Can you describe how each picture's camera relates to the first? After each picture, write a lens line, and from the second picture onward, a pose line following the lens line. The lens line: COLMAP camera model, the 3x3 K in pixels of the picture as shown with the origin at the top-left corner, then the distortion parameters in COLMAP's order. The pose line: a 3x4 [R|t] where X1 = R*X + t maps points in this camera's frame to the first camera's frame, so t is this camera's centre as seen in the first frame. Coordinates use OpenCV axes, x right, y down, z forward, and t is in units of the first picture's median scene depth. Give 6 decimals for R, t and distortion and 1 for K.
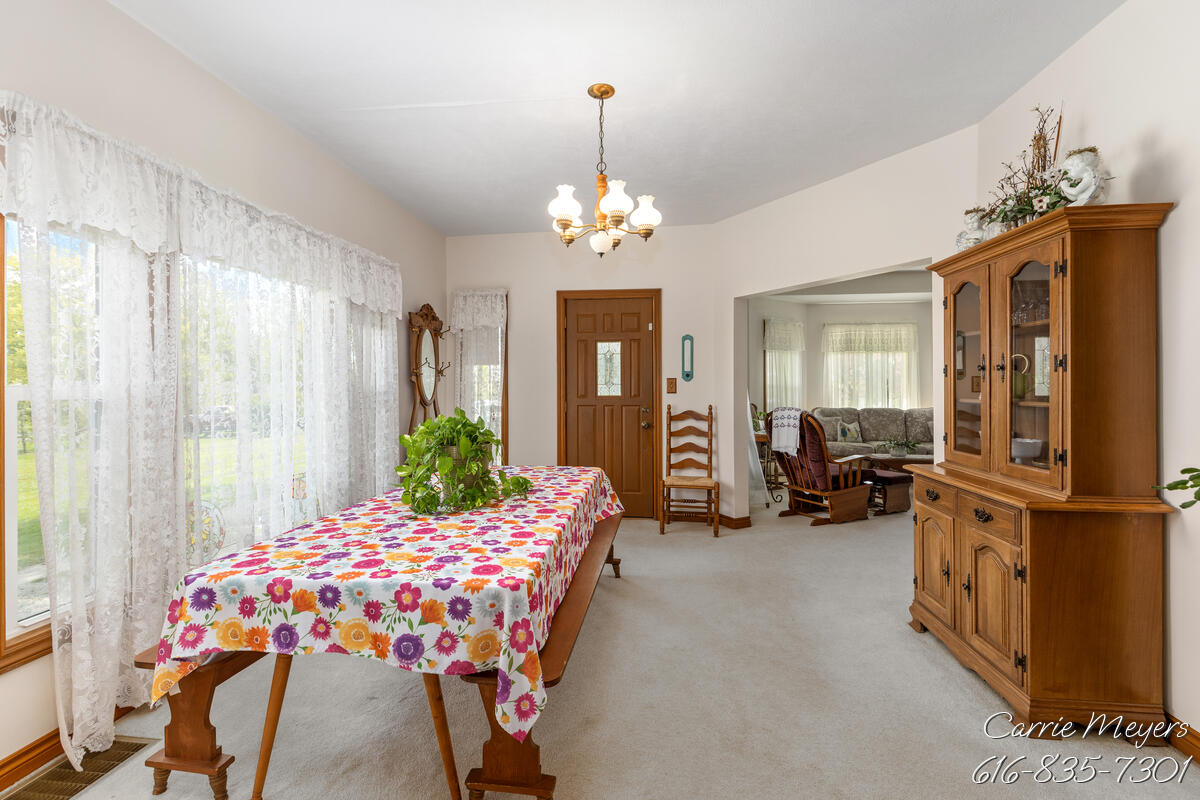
lens RADIAL K [[549.5, 0, 595.6], [0, 549.5, 380.3], [0, 0, 1]] dist [-0.000550, -0.000262]
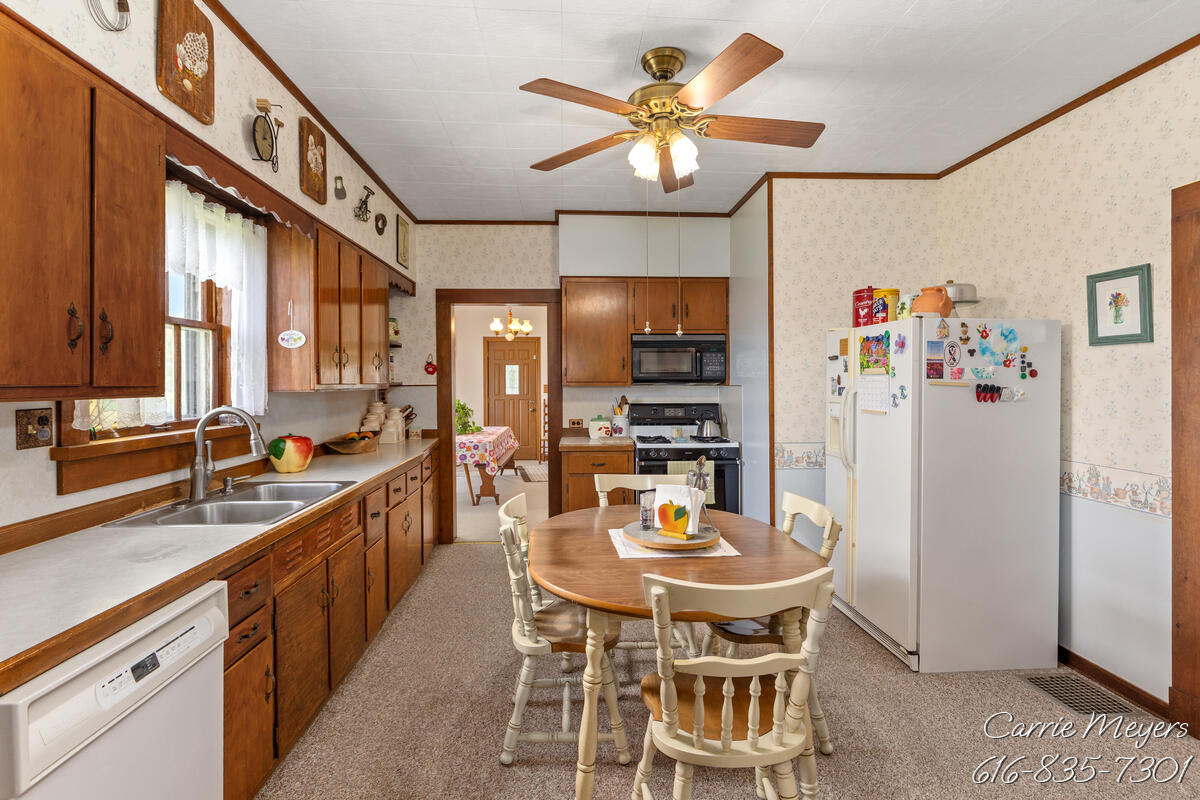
lens RADIAL K [[575.0, 0, 596.8], [0, 575.0, 380.4], [0, 0, 1]] dist [0.001715, 0.000308]
pose [[0.984746, -0.003639, 0.173959, -0.046838], [0.003141, 0.999990, 0.003137, -0.034436], [-0.173969, -0.002543, 0.984748, -1.412265]]
